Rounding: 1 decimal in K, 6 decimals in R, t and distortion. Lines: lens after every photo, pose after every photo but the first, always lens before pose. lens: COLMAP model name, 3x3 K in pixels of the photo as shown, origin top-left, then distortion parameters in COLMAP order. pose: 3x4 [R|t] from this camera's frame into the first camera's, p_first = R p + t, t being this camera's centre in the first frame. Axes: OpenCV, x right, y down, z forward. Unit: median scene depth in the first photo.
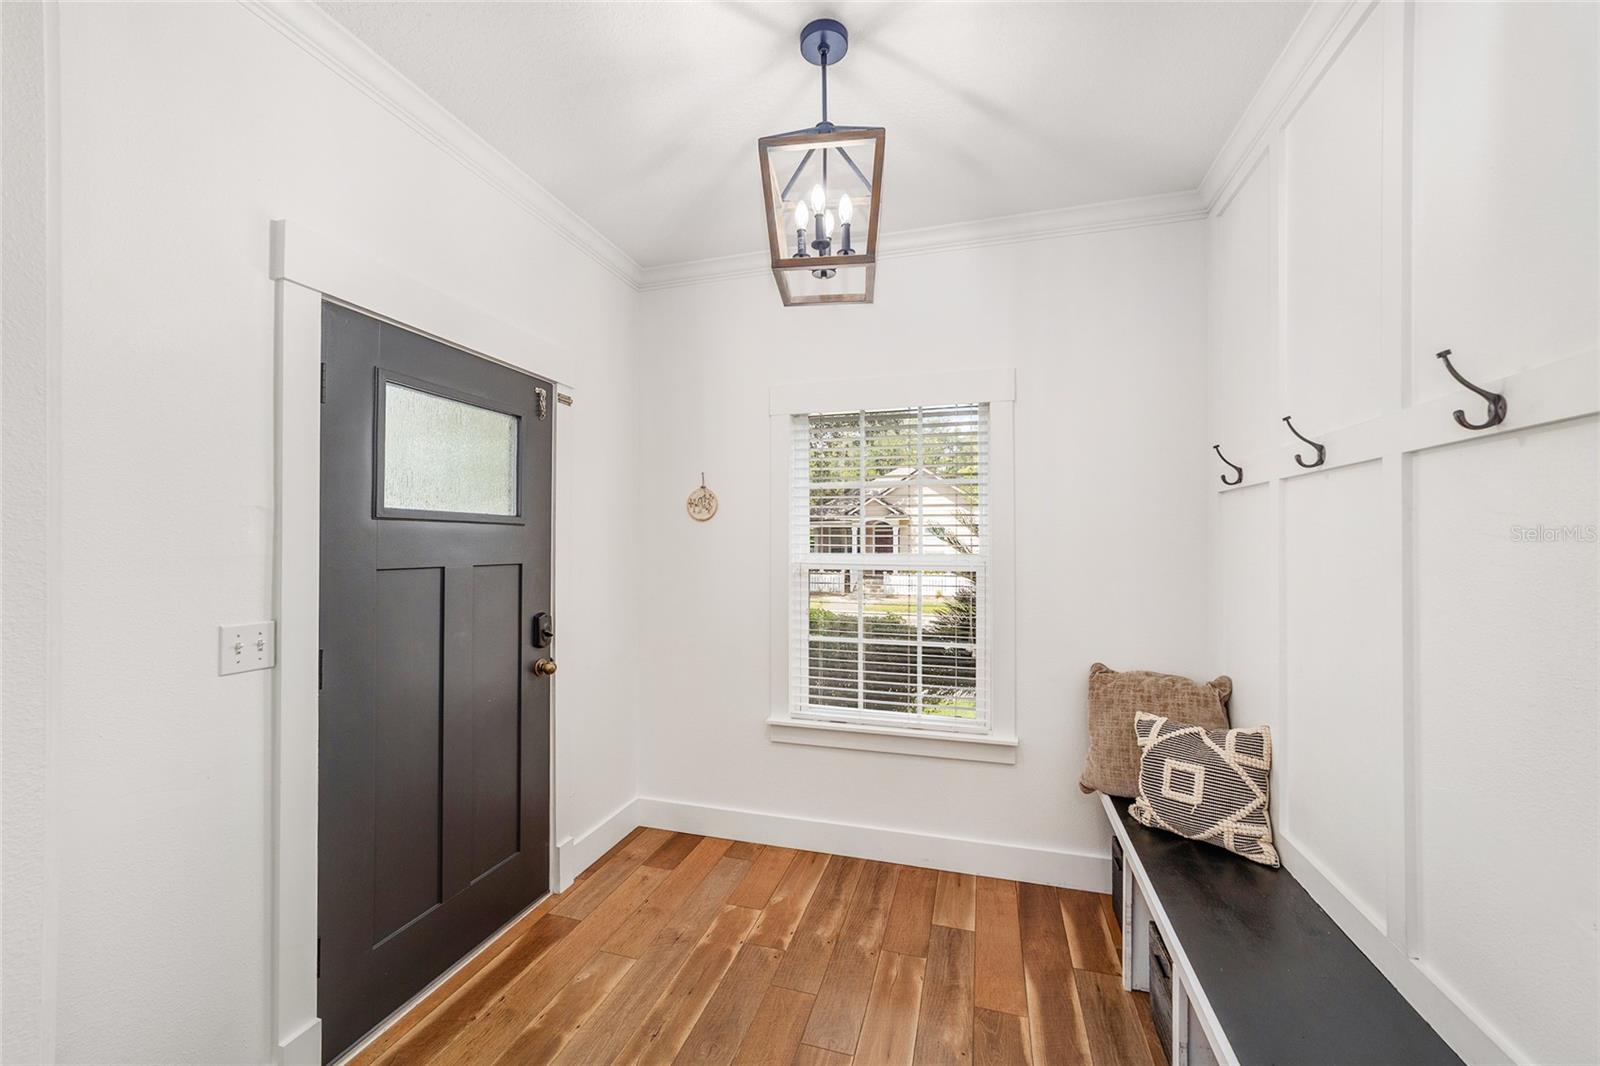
lens RADIAL K [[613.9, 0, 799.2], [0, 613.9, 536.8], [0, 0, 1]] dist [0.000106, -0.000004]
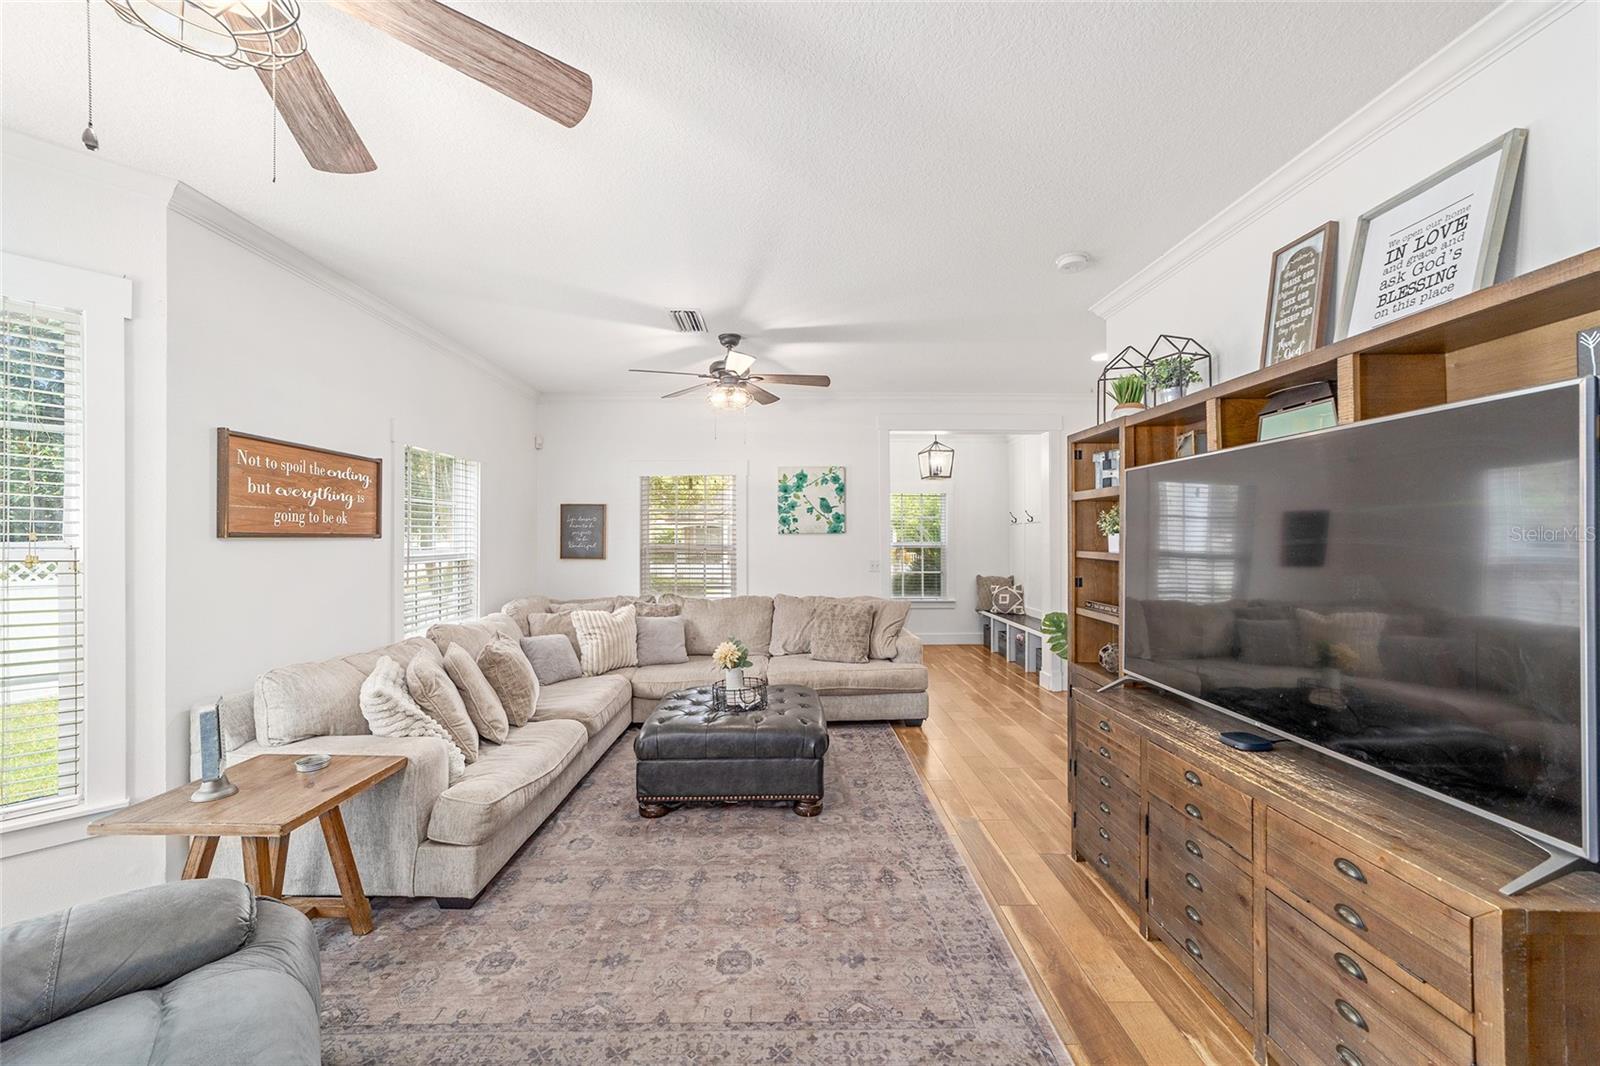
lens RADIAL K [[613.9, 0, 800.1], [0, 613.9, 533.7], [0, 0, 1]] dist [0.000106, -0.000004]
pose [[0.952234, -0.003535, 0.305348, -1.832784], [0.004873, 0.999982, -0.003618, -0.006546], [-0.305330, 0.004933, 0.952234, -2.363110]]
